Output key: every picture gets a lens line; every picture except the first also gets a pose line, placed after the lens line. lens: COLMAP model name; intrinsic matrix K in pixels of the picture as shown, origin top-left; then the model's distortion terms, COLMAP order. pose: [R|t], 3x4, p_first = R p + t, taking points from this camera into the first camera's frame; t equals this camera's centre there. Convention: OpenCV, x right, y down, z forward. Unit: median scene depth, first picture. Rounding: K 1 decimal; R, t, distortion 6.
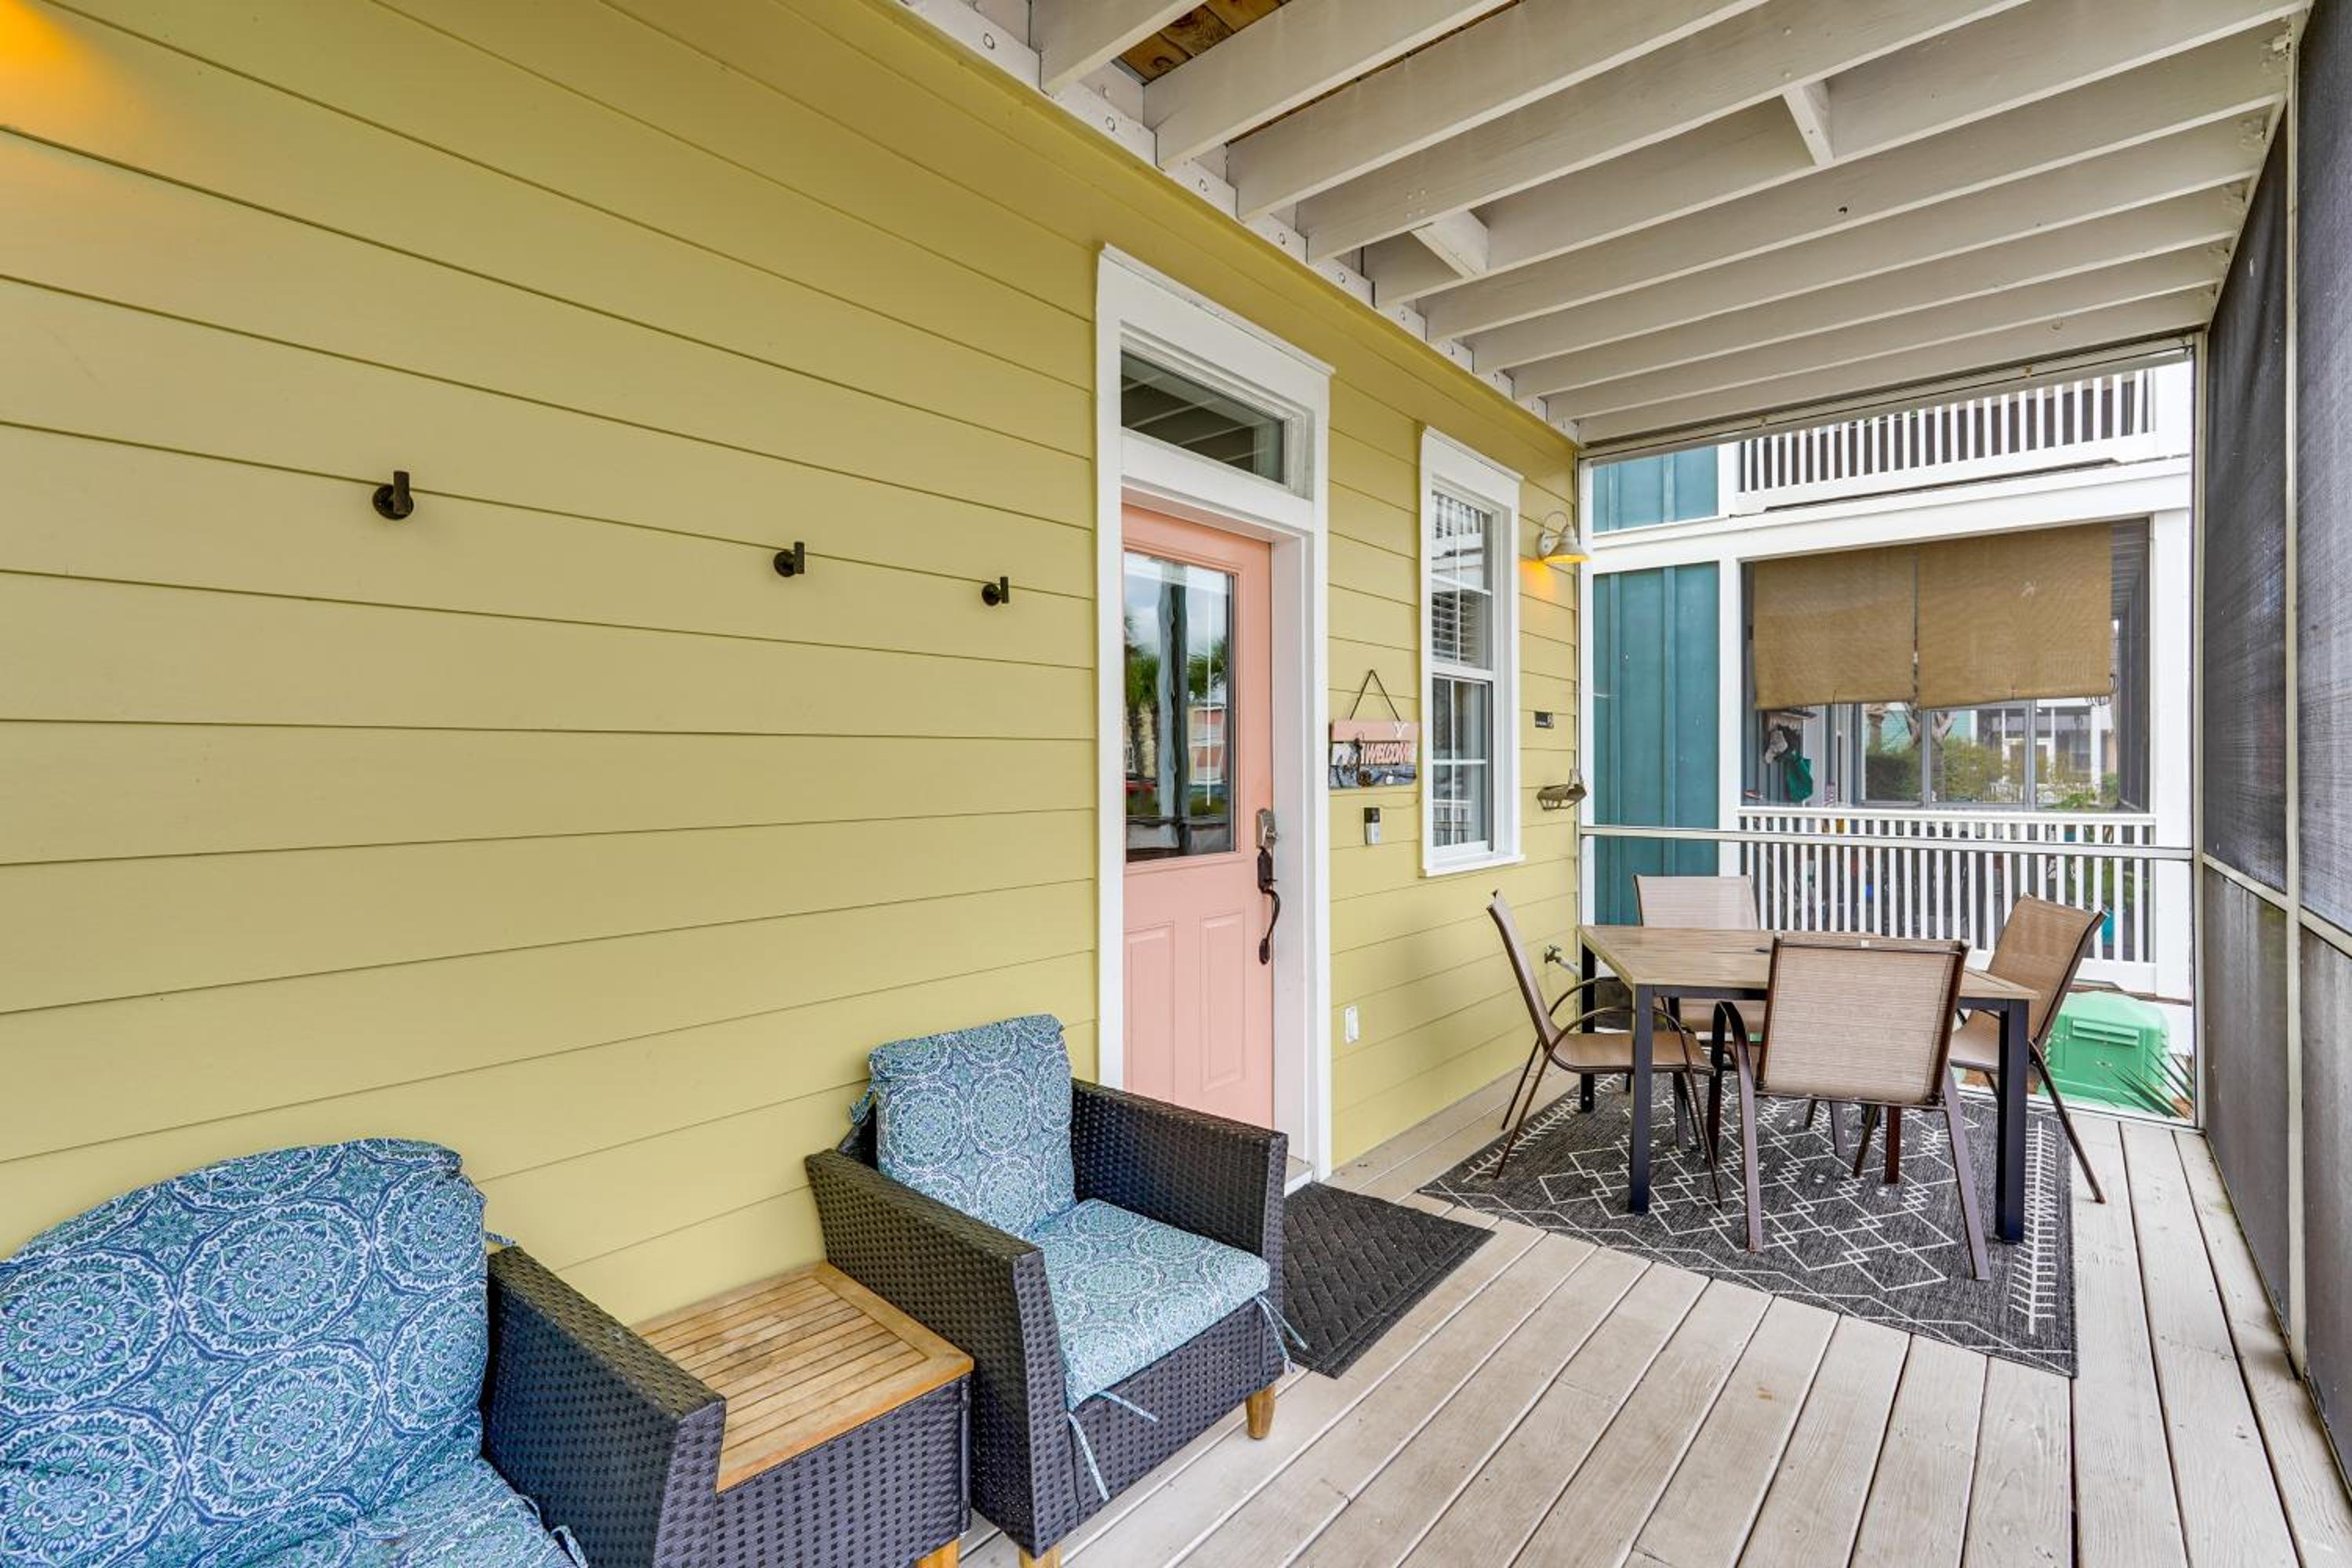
lens RADIAL K [[1140.5, 0, 1176.0], [0, 1140.5, 784.0], [0, 0, 1]] dist [-0.000504, 0.000058]
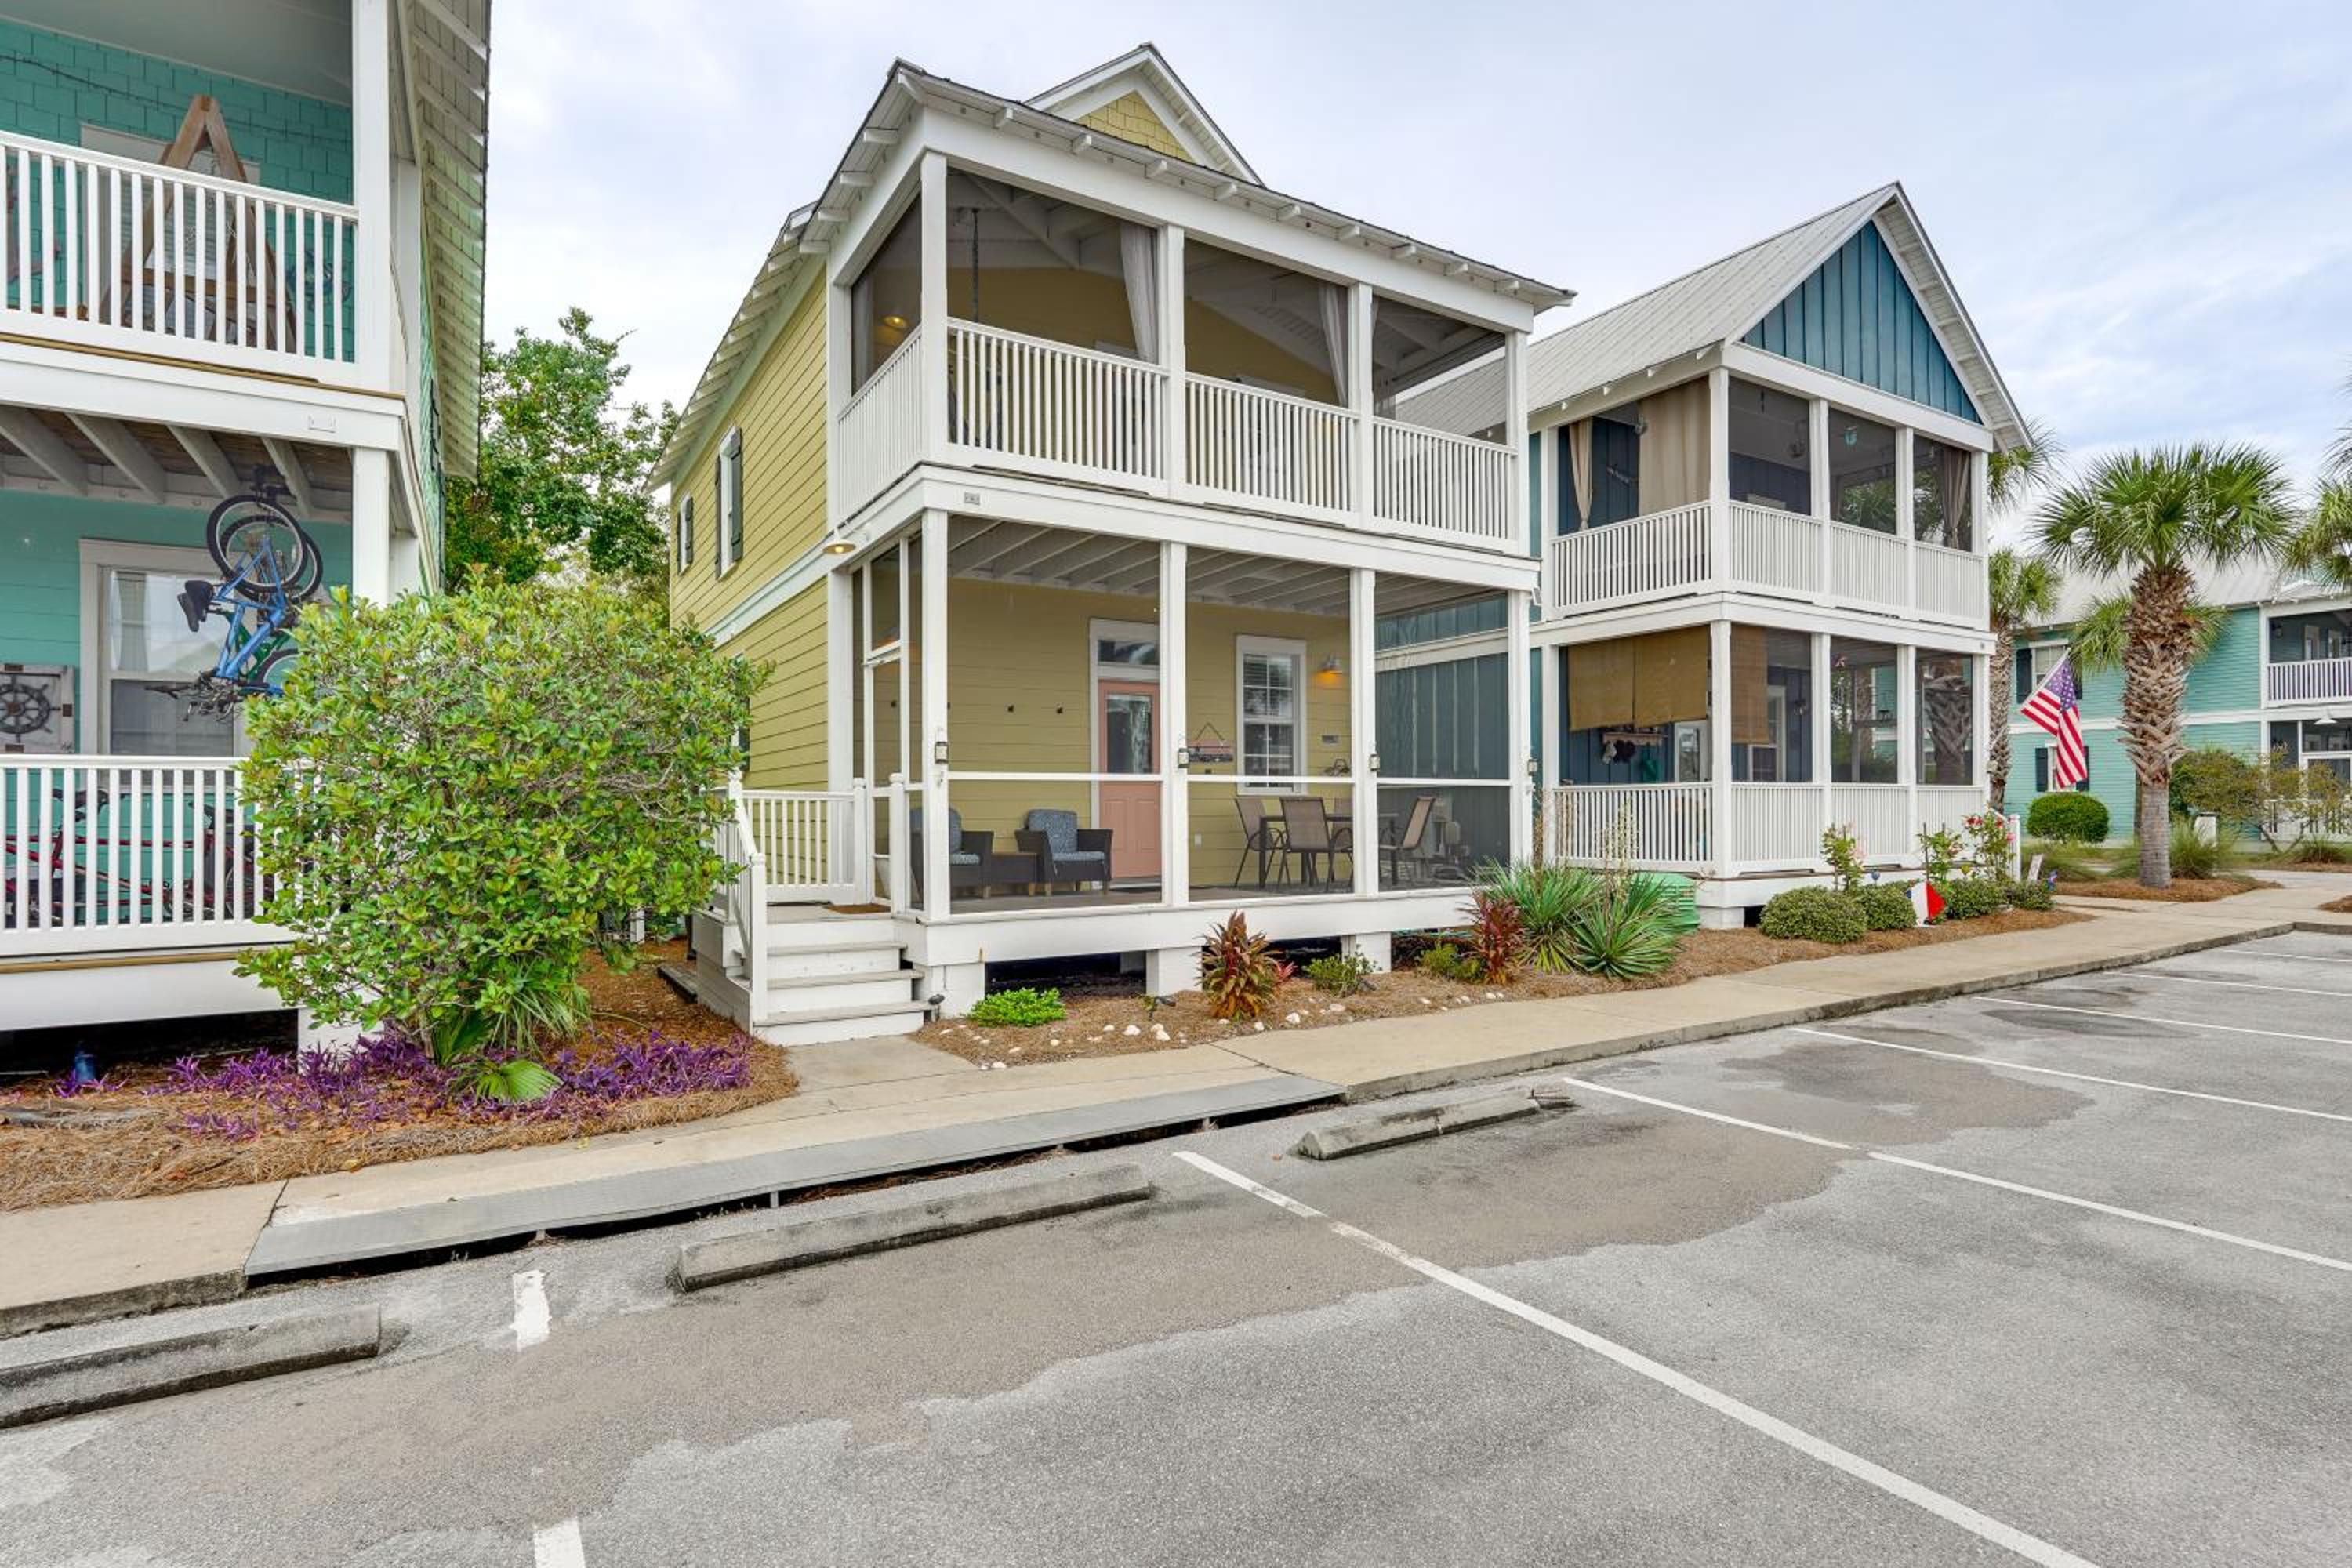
lens RADIAL K [[1154.3, 0, 1172.4], [0, 1154.3, 792.3], [0, 0, 1]] dist [0.001119, 0.000517]
pose [[0.955585, -0.013134, -0.294421, 1.010911], [0.007271, 0.999753, -0.021000, 0.152180], [0.294625, 0.017926, 0.955445, -2.007532]]
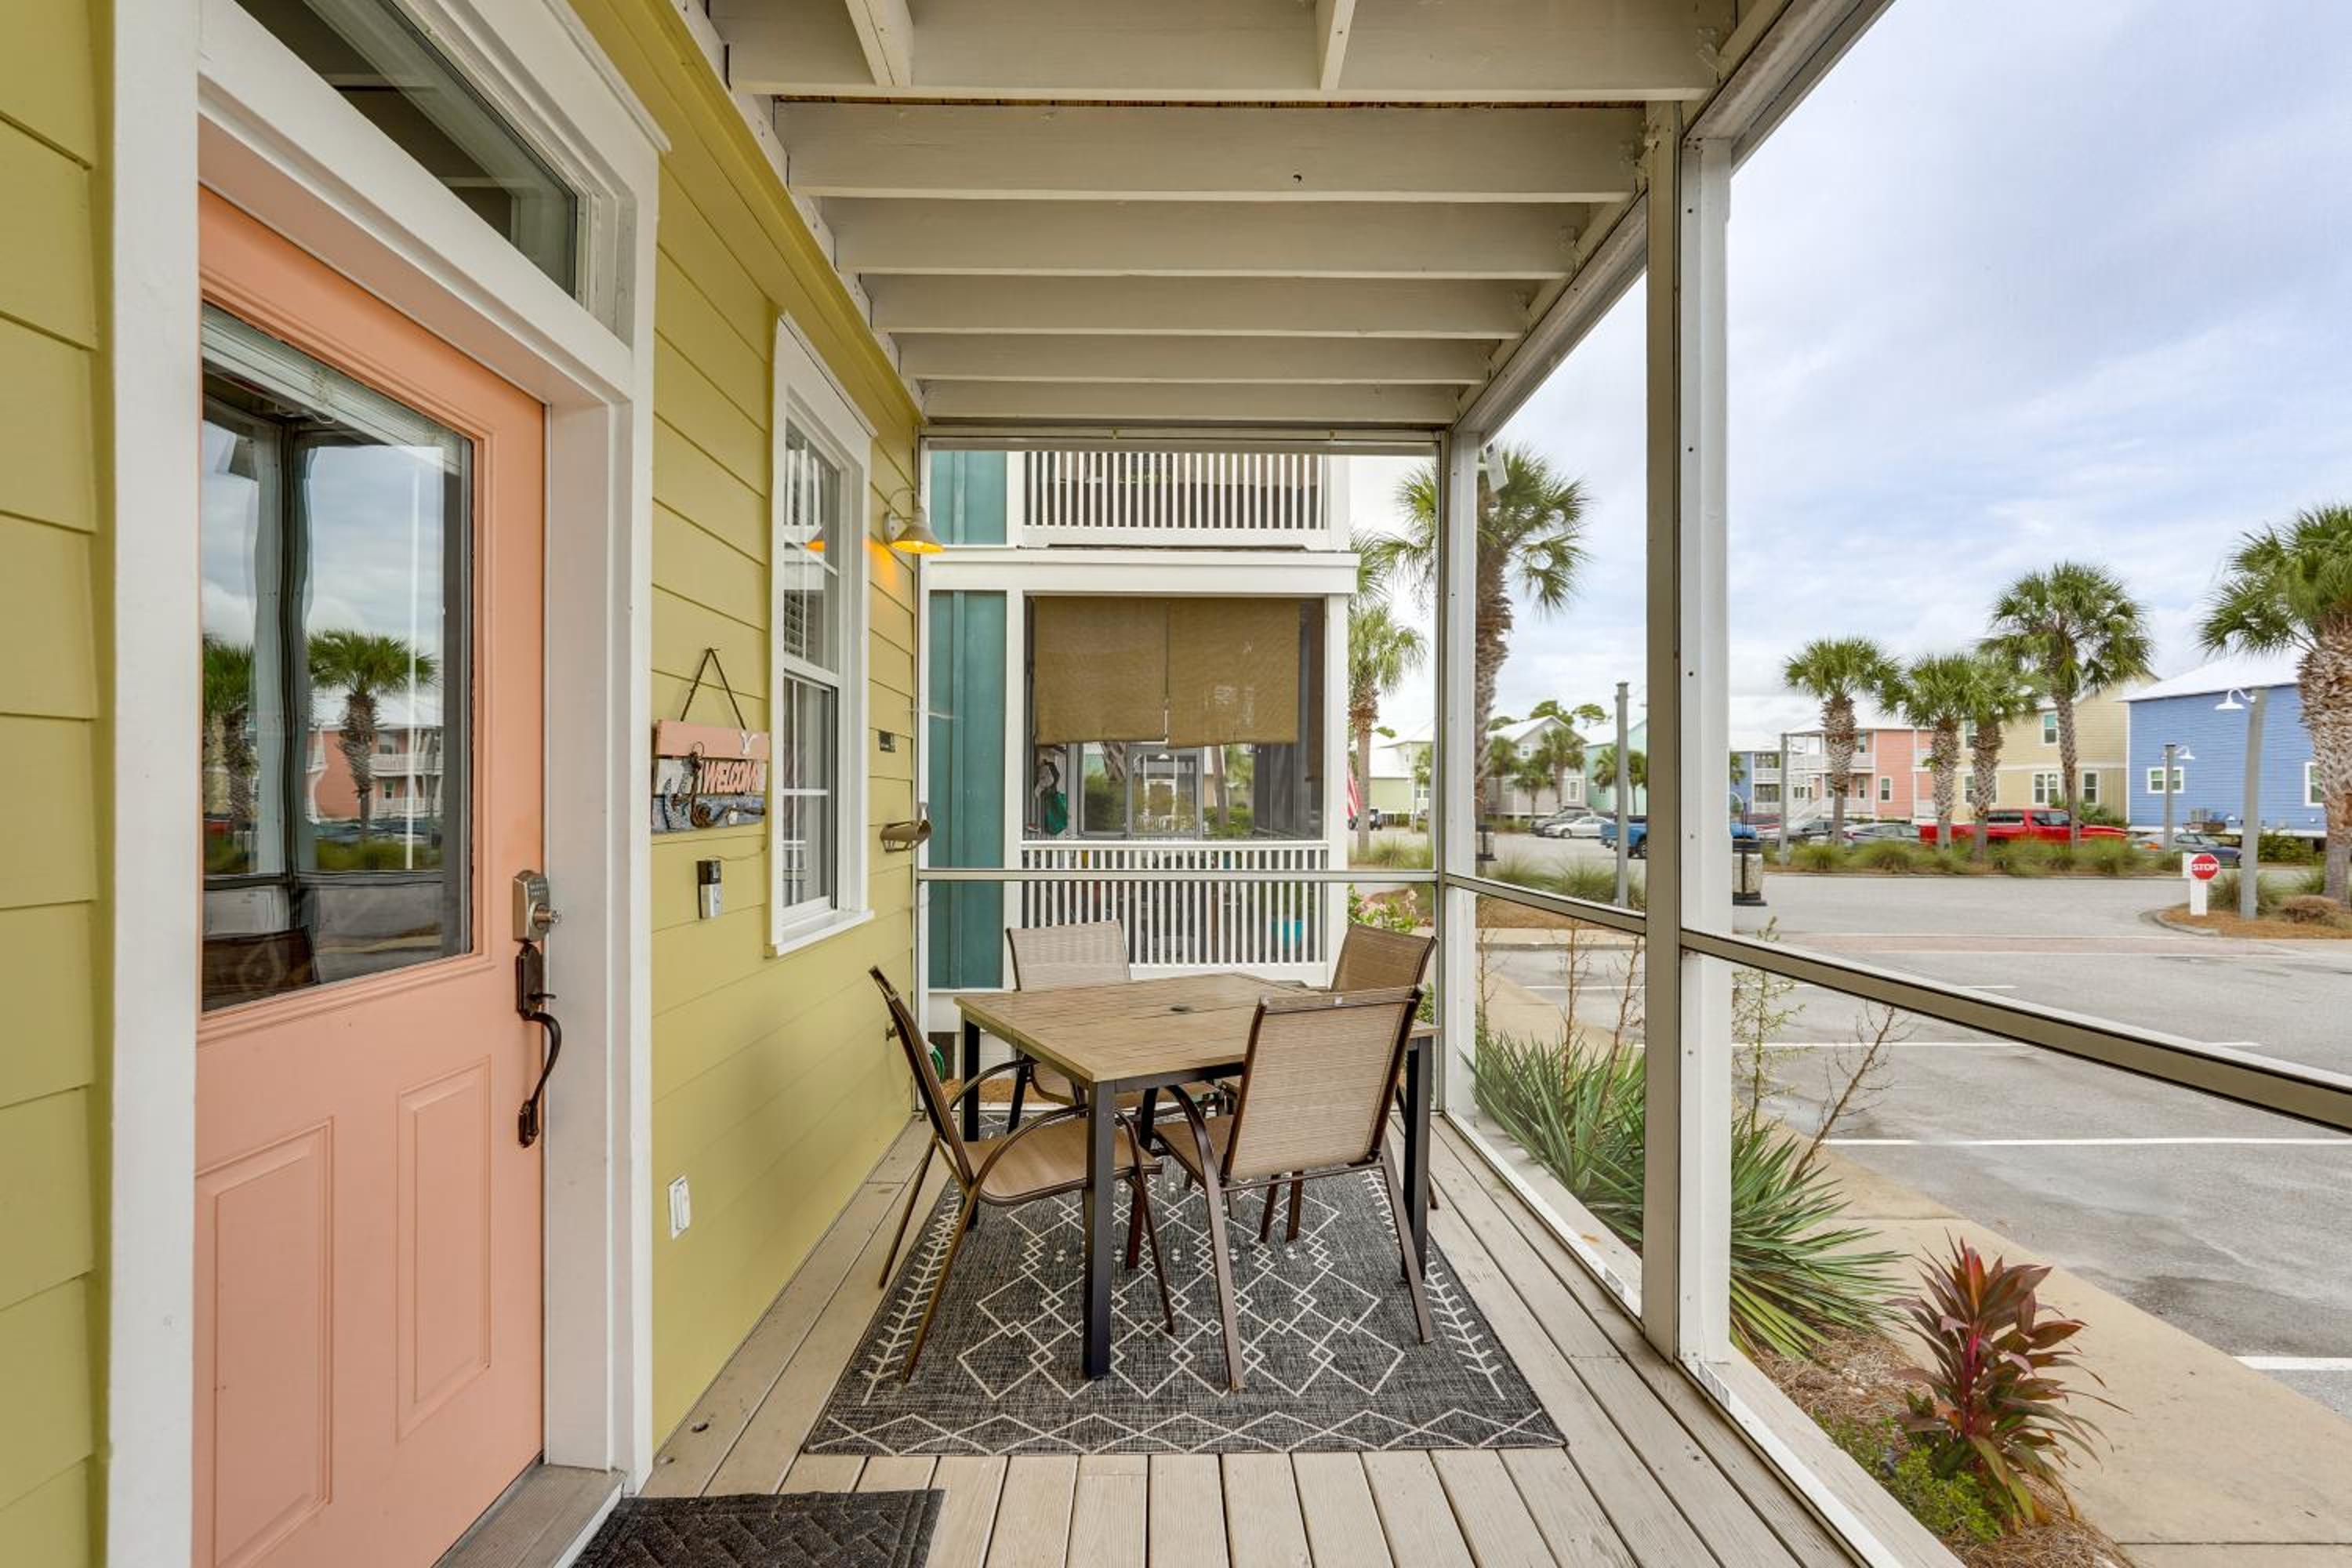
lens RADIAL K [[1054.3, 0, 1168.8], [0, 1054.3, 797.8], [0, 0, 1]] dist [-0.012297, 0.008111]
pose [[0.752388, 0.005186, 0.658699, -0.026207], [0.006995, 0.999850, -0.015862, -0.003802], [-0.658683, 0.016542, 0.752239, 0.387438]]
